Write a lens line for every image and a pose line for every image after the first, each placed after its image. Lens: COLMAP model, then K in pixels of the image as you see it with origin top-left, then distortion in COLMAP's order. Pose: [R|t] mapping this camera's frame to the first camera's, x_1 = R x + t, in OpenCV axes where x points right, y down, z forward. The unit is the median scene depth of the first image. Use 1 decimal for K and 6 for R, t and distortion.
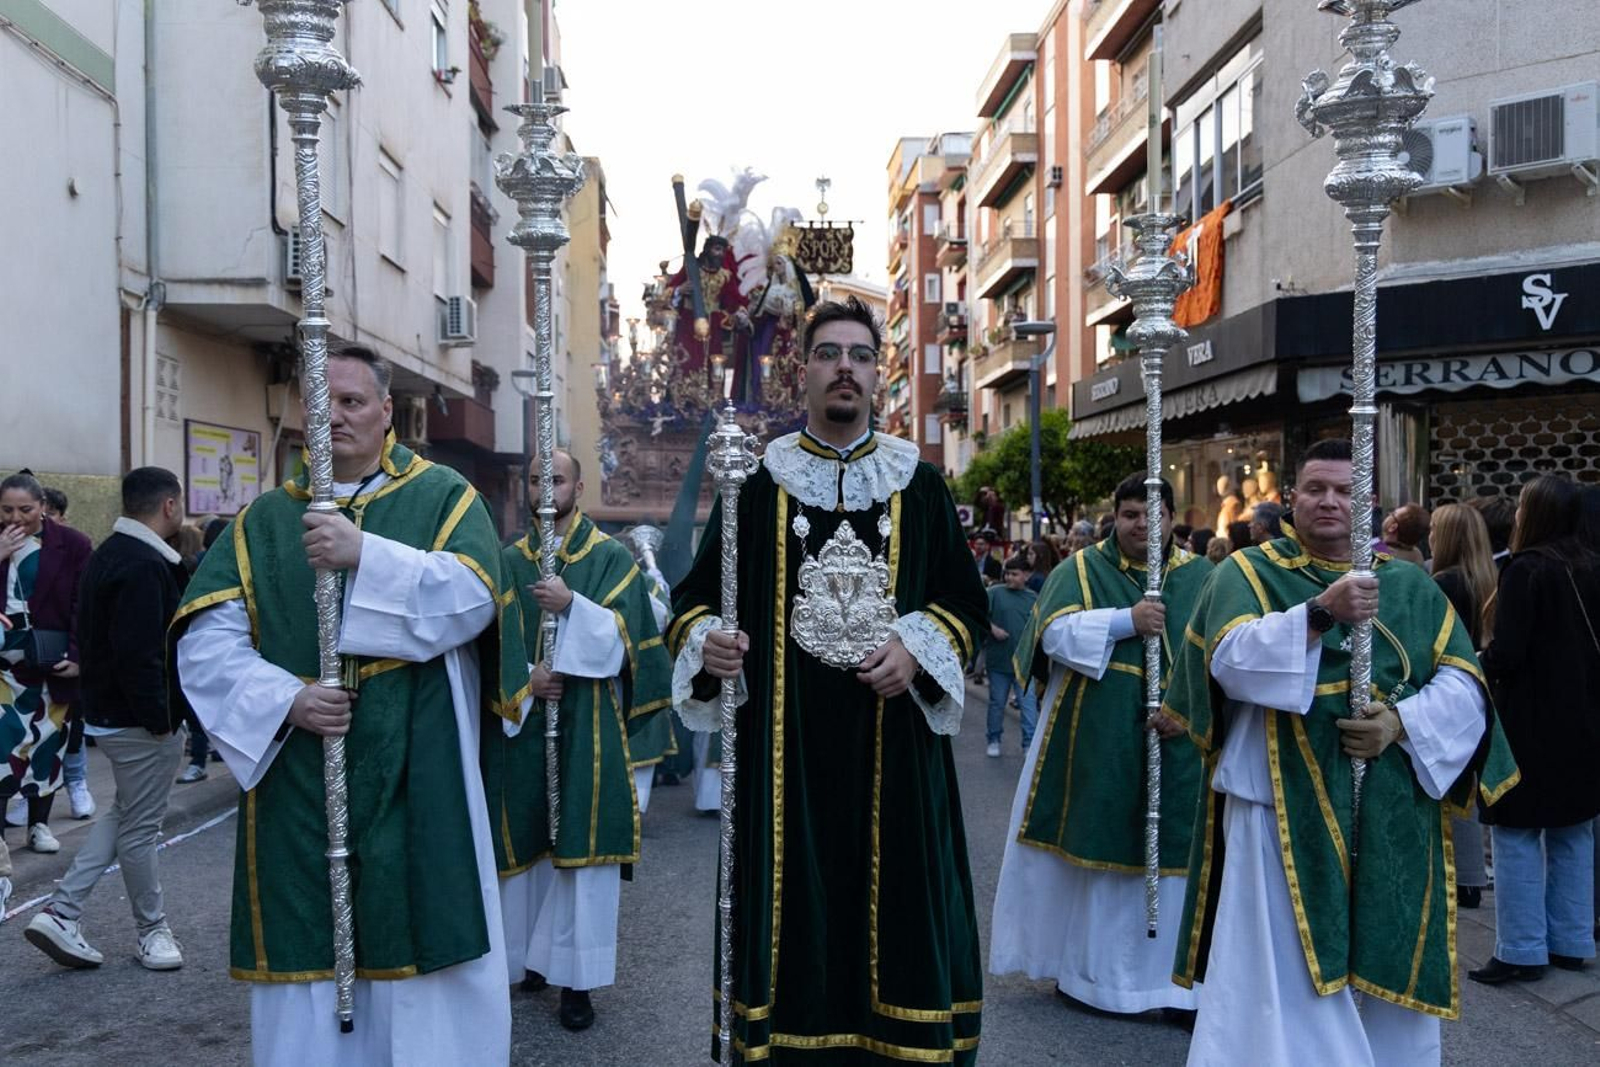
lens RADIAL K [[1573.3, 0, 853.3], [0, 1573.3, 513.9], [0, 0, 1]] dist [0.022739, 0.000000]
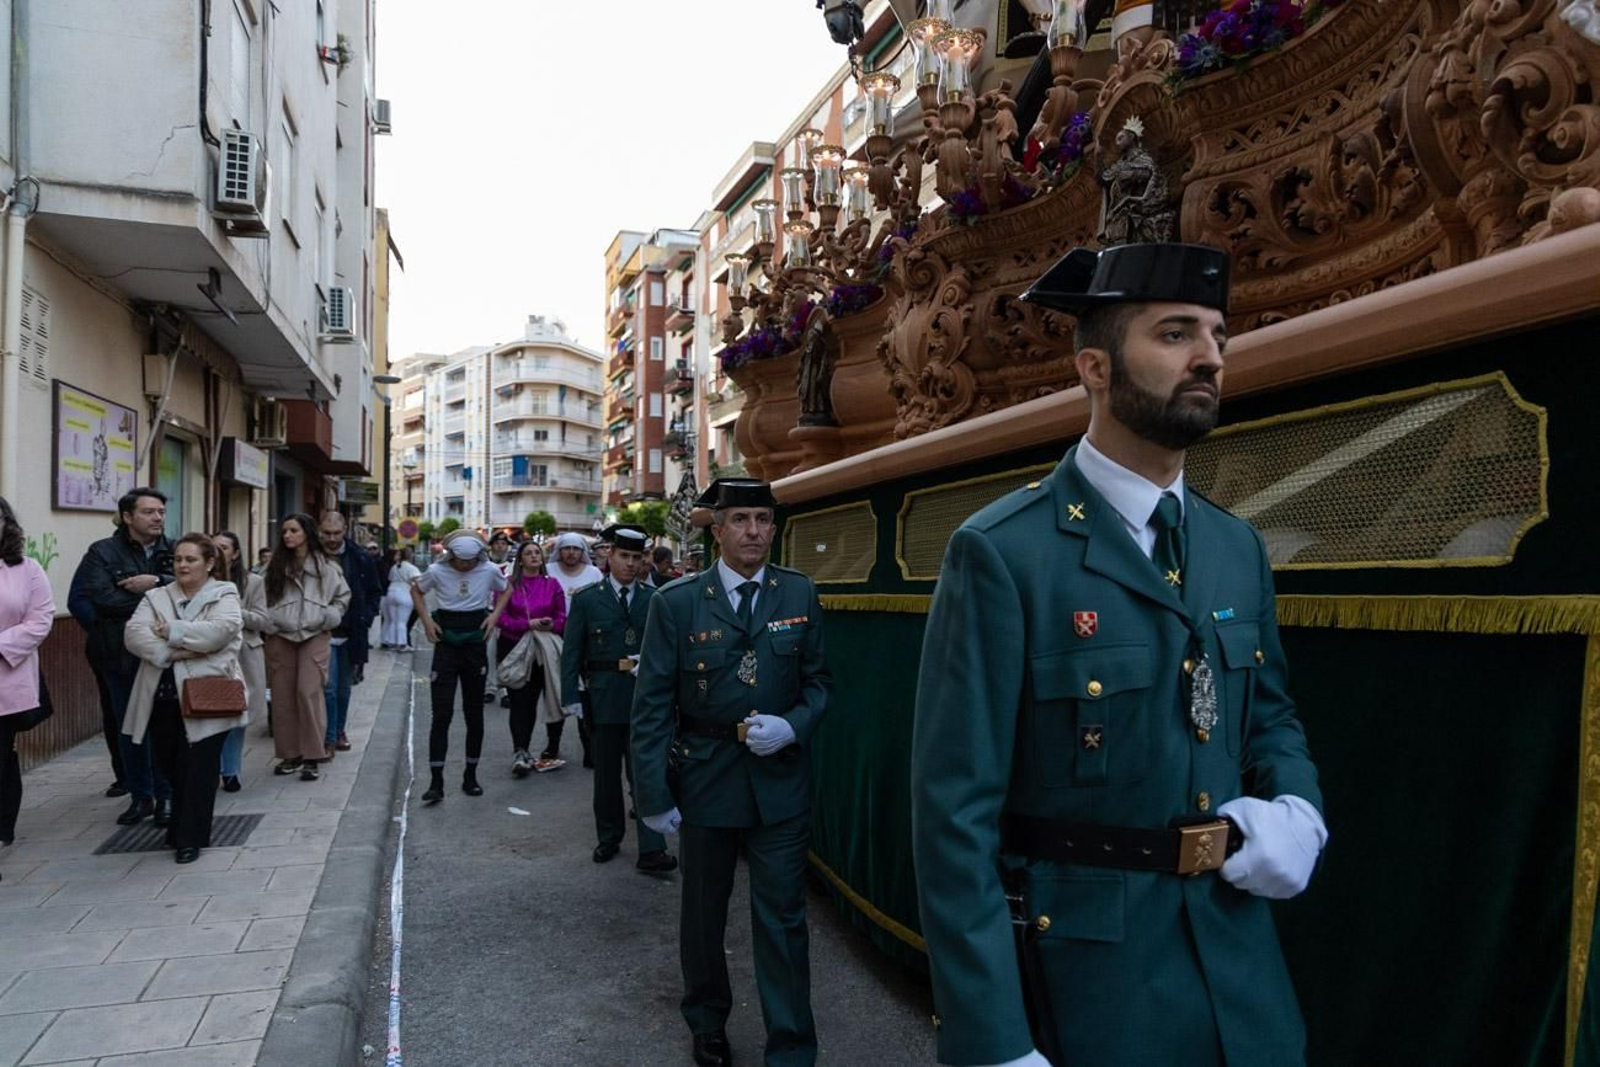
lens RADIAL K [[1073.6, 0, 806.3], [0, 1073.6, 531.5], [0, 0, 1]] dist [0.010354, 0.002045]
pose [[0.956476, 0.017272, 0.291300, -0.134998], [-0.017241, 0.999848, -0.002673, 0.004065], [-0.291302, -0.002465, 0.956628, 0.239145]]
